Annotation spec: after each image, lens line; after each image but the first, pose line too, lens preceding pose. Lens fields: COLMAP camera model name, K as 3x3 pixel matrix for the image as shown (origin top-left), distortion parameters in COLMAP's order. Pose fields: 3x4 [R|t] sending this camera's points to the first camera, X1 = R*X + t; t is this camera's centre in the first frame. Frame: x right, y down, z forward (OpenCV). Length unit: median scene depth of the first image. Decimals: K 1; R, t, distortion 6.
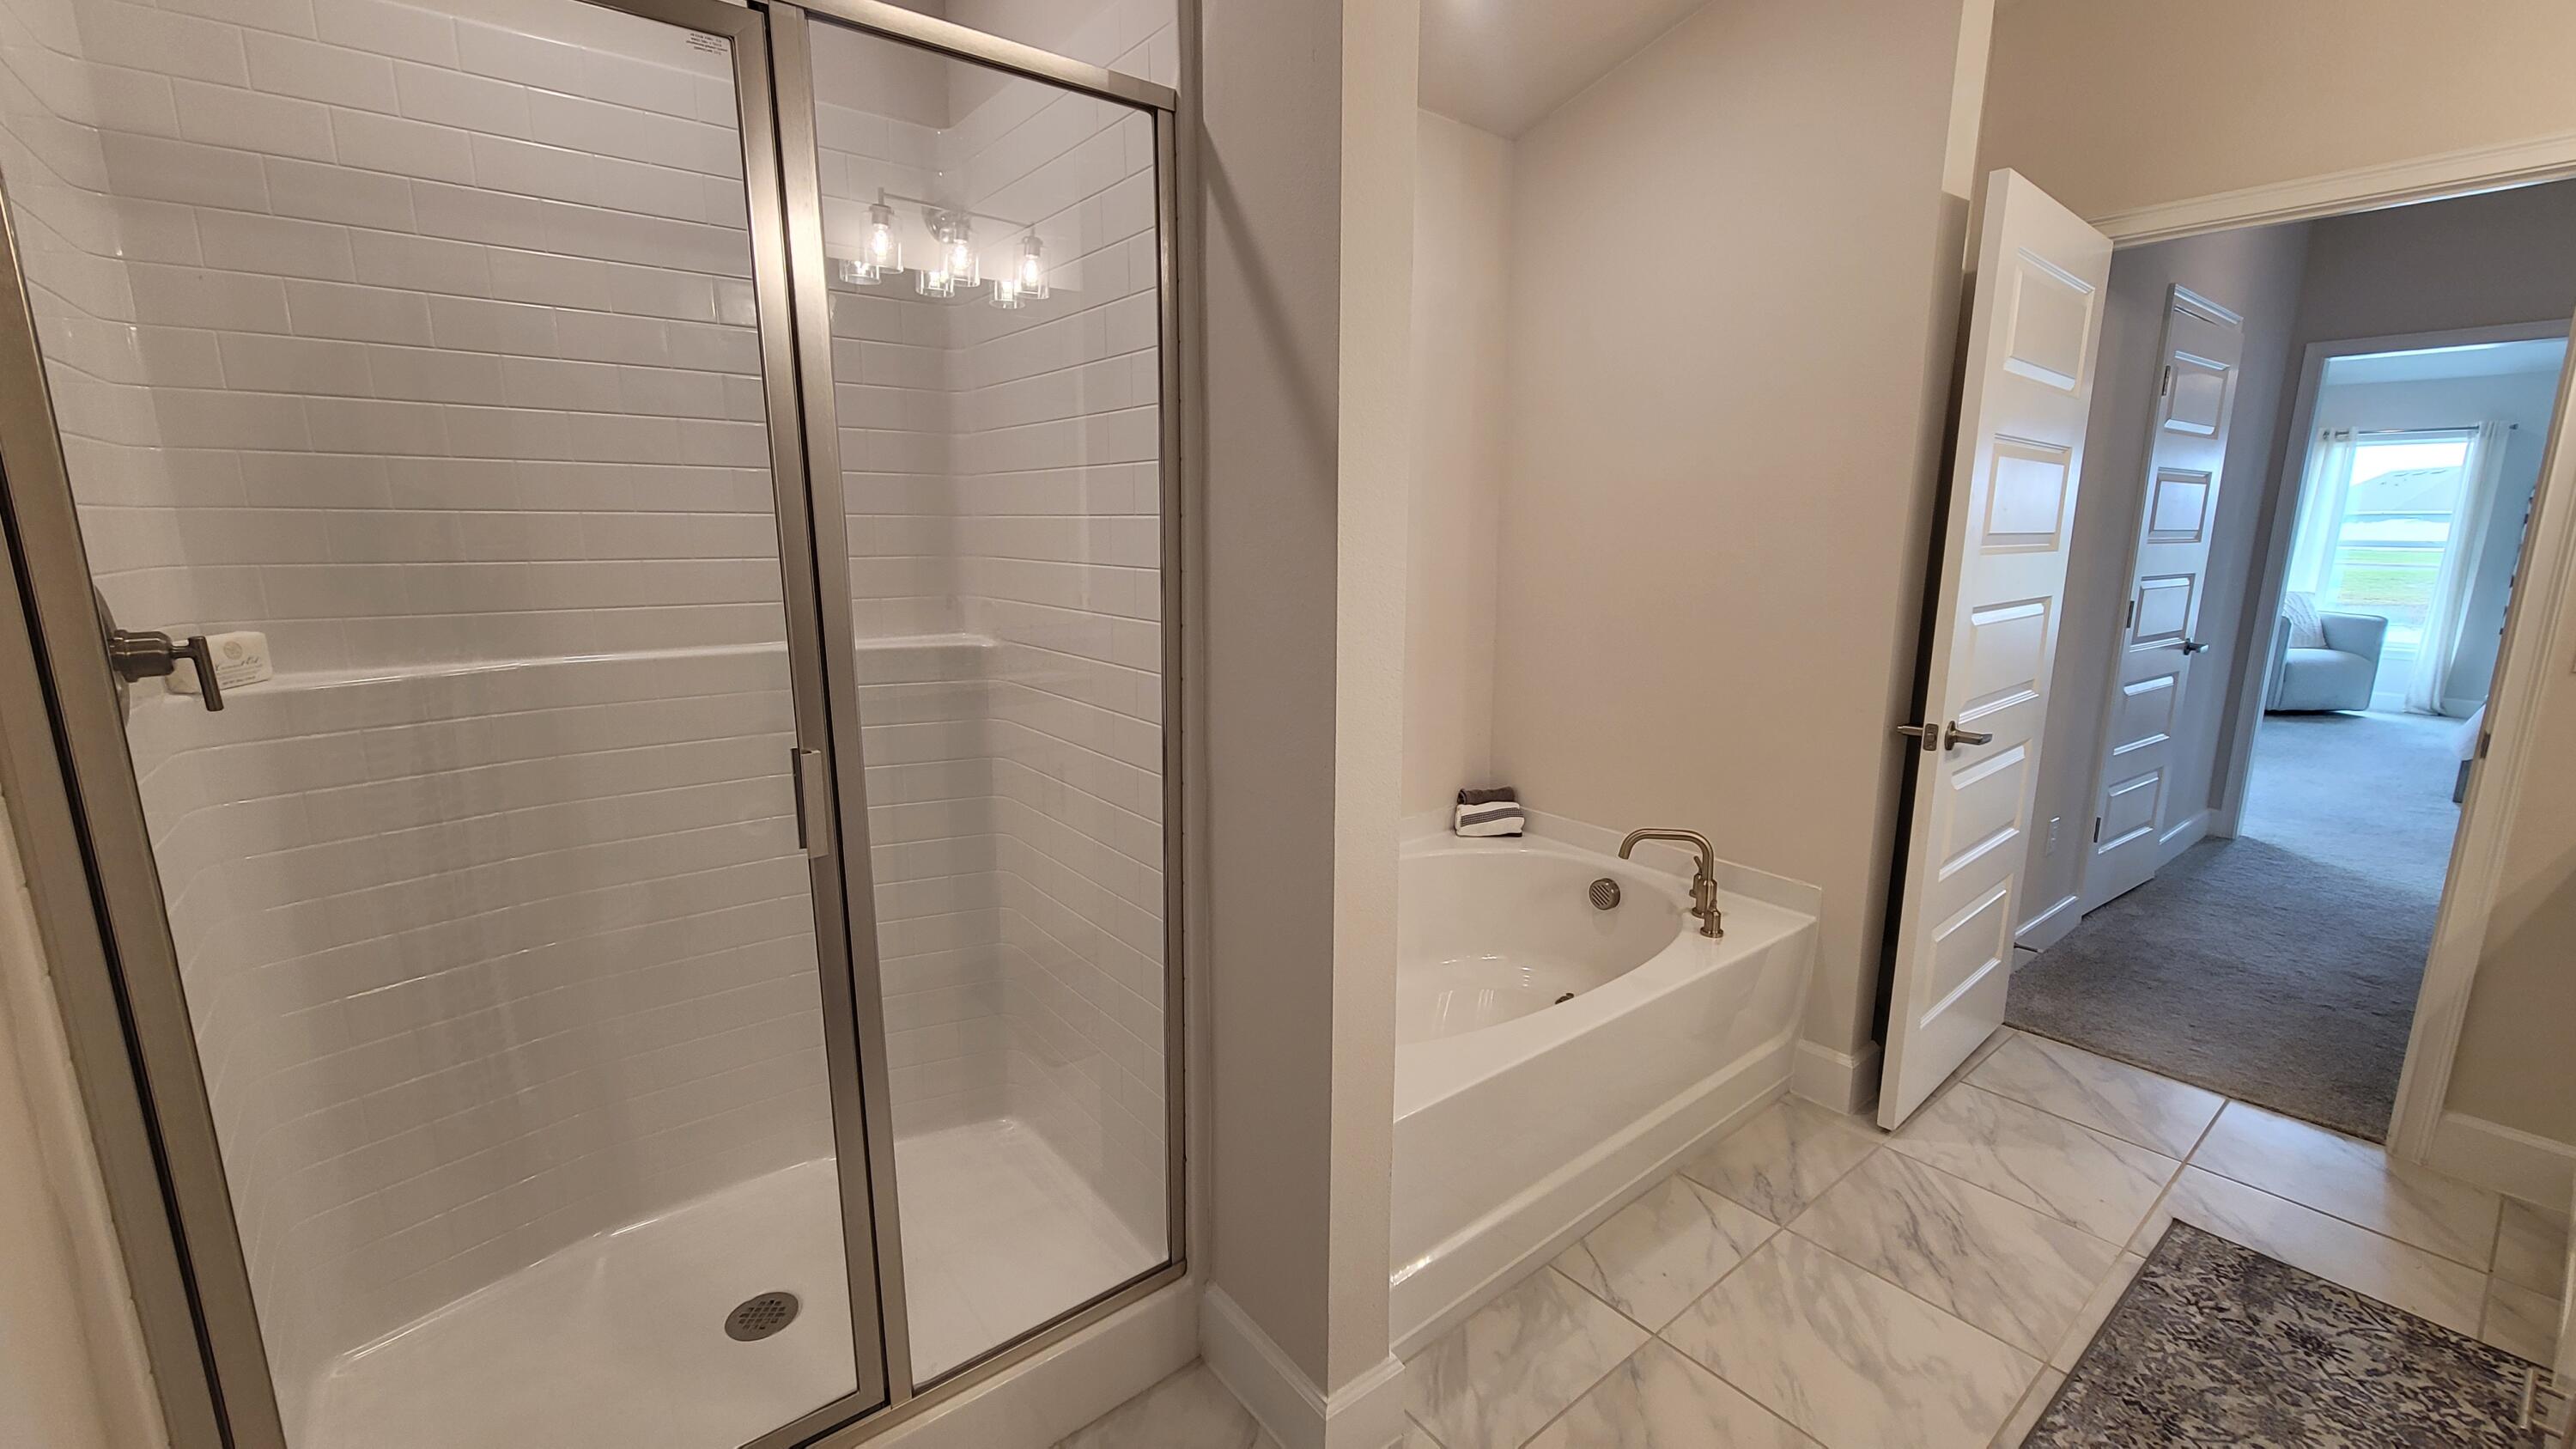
lens RADIAL K [[1051.2, 0, 1299.5], [0, 1051.2, 733.7], [0, 0, 1]] dist [-0.003105, -0.000313]
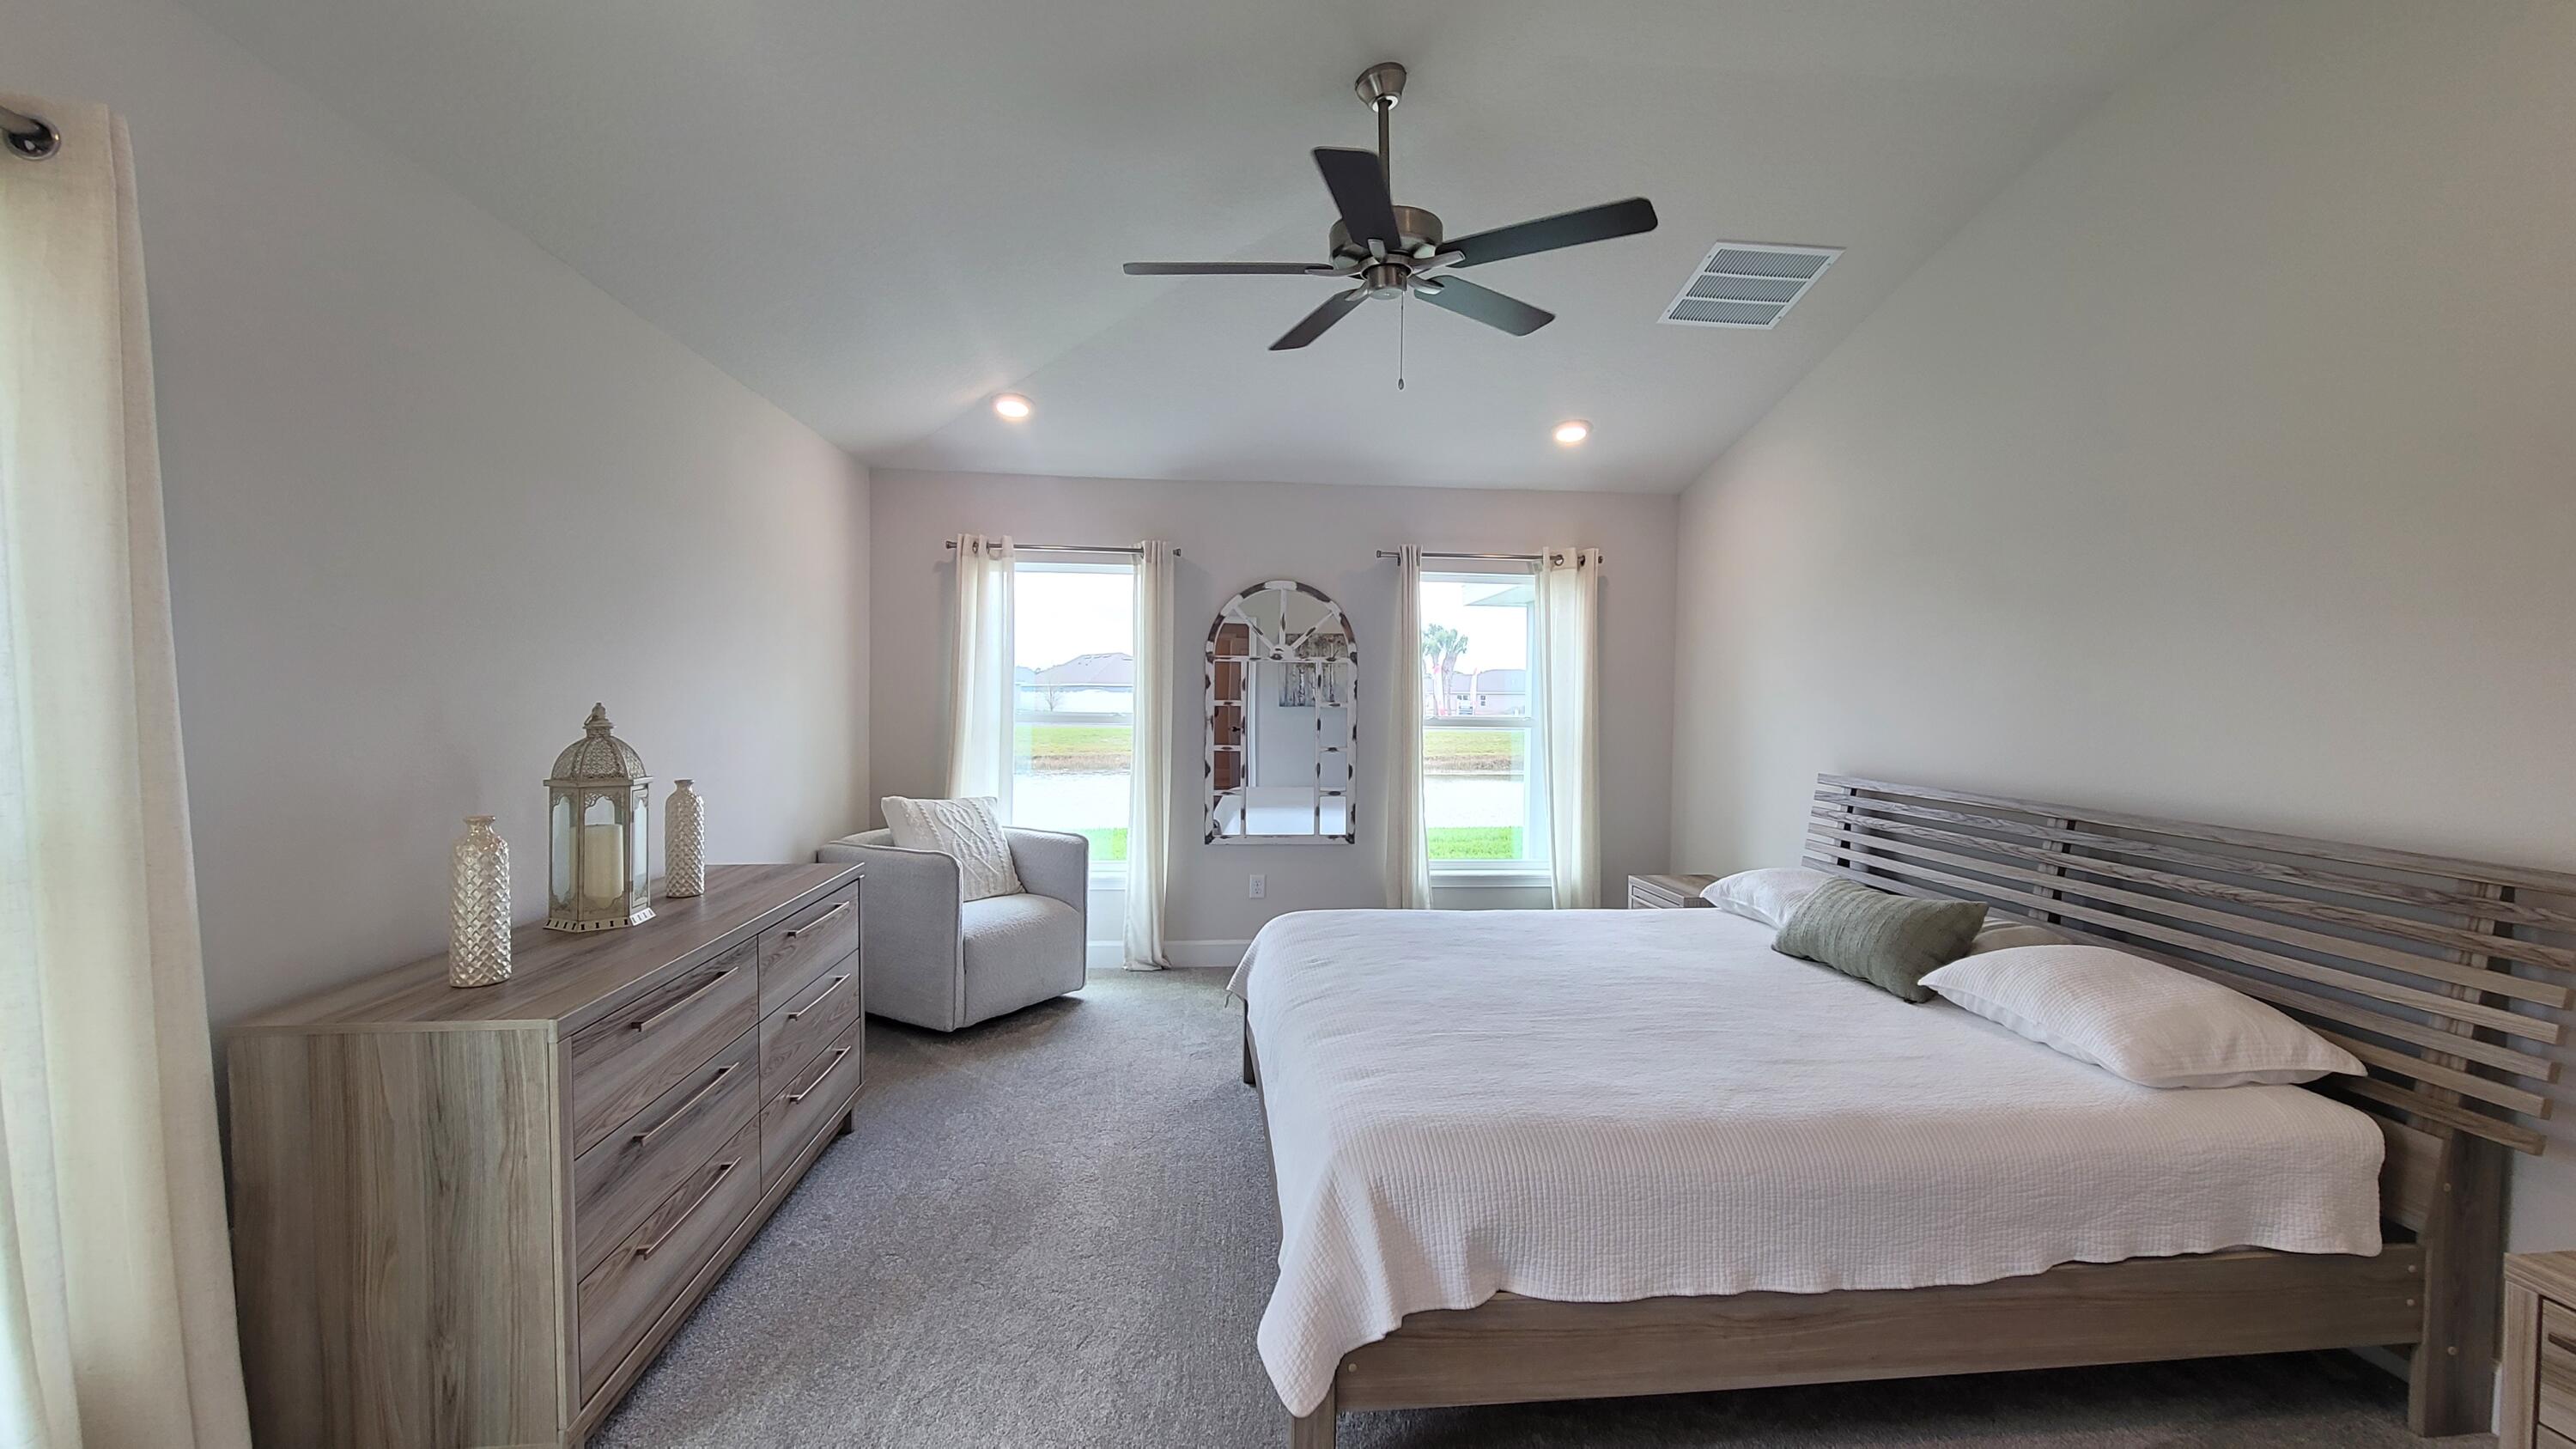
lens RADIAL K [[1051.2, 0, 1297.9], [0, 1051.2, 734.2], [0, 0, 1]] dist [-0.003105, -0.000313]
pose [[0.549555, -0.027851, 0.834993, 0.574675], [0.157356, 0.985007, -0.070710, -0.104061], [-0.820505, 0.170250, 0.545698, 0.533060]]
